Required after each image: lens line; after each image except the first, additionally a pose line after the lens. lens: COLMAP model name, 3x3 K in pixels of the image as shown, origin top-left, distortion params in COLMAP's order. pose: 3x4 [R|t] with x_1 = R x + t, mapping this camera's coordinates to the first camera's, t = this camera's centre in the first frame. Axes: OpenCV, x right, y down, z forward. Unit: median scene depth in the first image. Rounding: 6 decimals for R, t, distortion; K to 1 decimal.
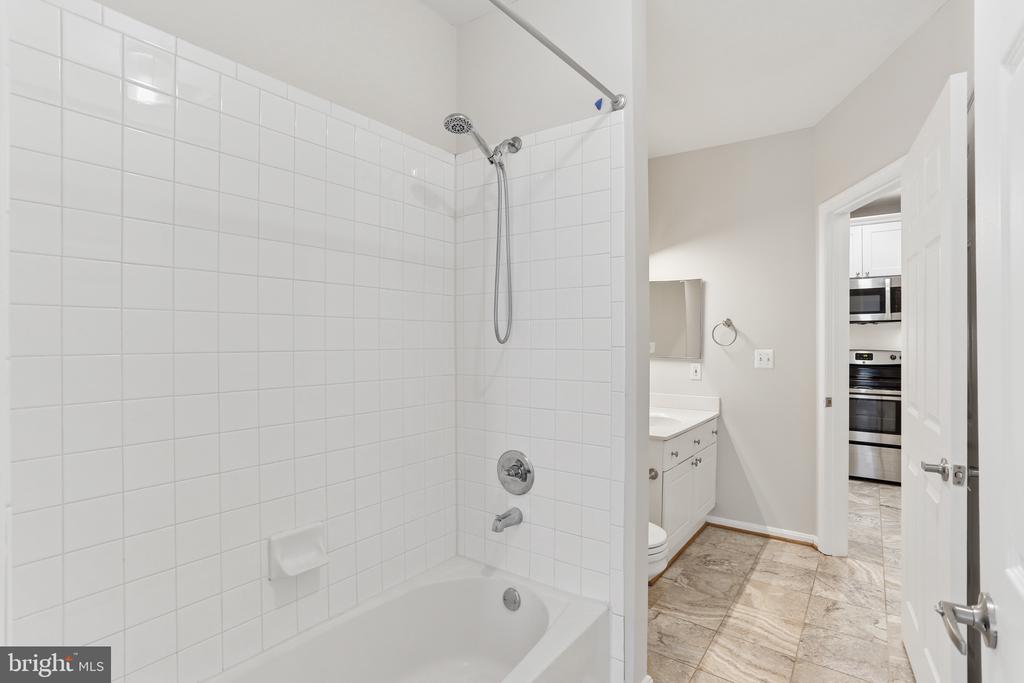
lens RADIAL K [[511.9, 0, 519.1], [0, 511.9, 335.8], [0, 0, 1]] dist [-0.043260, 0.024697]
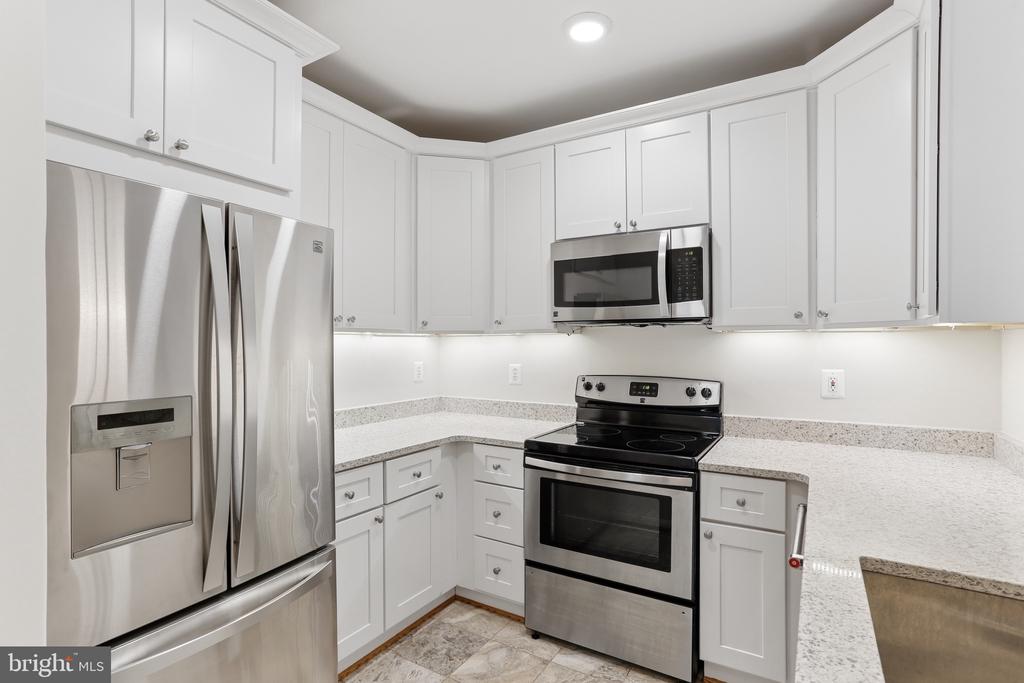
lens RADIAL K [[511.9, 0, 532.9], [0, 511.9, 342.9], [0, 0, 1]] dist [-0.043260, 0.024697]
pose [[0.995285, 0.000687, 0.096995, 0.558373], [-0.001630, 0.999952, 0.009637, -0.012211], [-0.096983, -0.009750, 0.995238, 0.523117]]
